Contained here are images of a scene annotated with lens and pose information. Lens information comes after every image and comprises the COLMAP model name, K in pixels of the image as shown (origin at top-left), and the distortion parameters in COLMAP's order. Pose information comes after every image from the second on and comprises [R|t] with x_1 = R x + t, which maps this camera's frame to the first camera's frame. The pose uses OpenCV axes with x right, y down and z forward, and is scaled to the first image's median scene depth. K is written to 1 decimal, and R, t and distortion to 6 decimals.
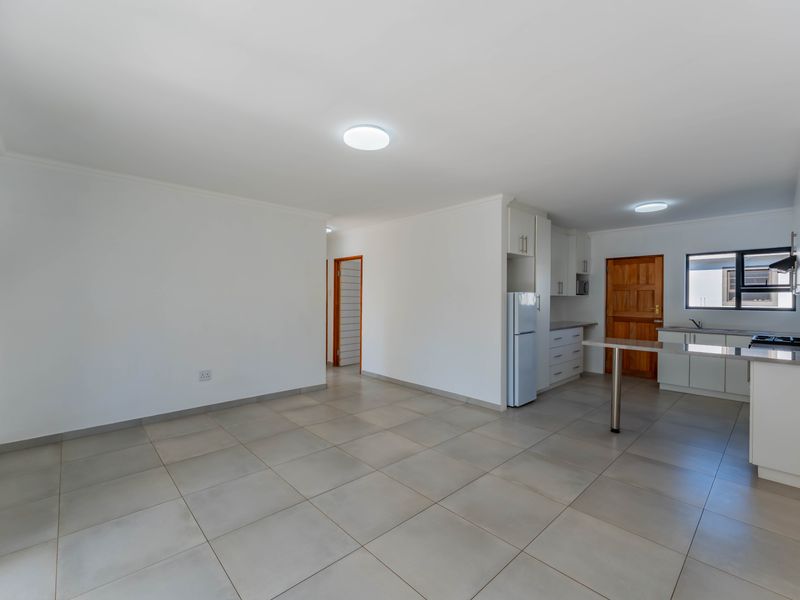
lens RADIAL K [[356.5, 0, 403.9], [0, 356.5, 300.0], [0, 0, 1]] dist [0.002973, 0.000255]
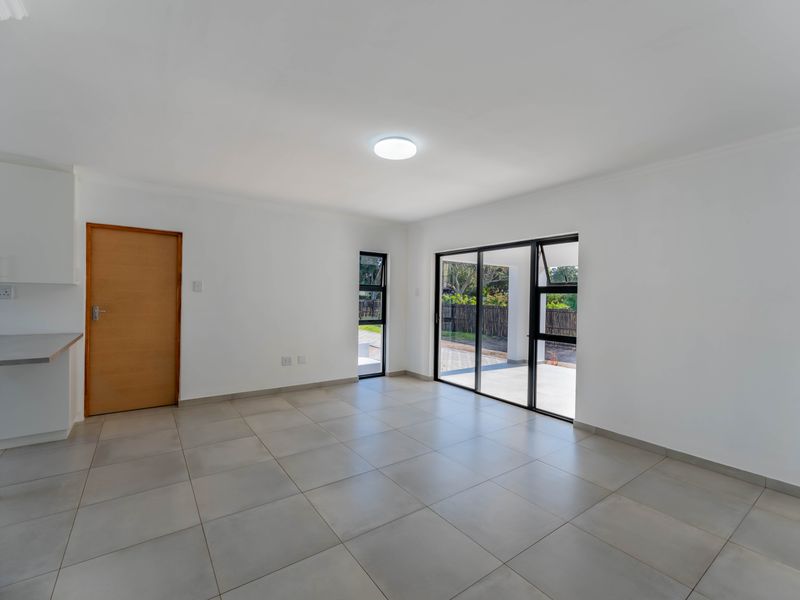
lens RADIAL K [[356.5, 0, 400.1], [0, 356.5, 297.9], [0, 0, 1]] dist [0.002973, 0.000255]
pose [[-0.991463, -0.023149, 0.128314, -0.118420], [-0.022624, 0.999729, 0.005546, -0.005063], [-0.128408, 0.002596, -0.991718, 0.924188]]
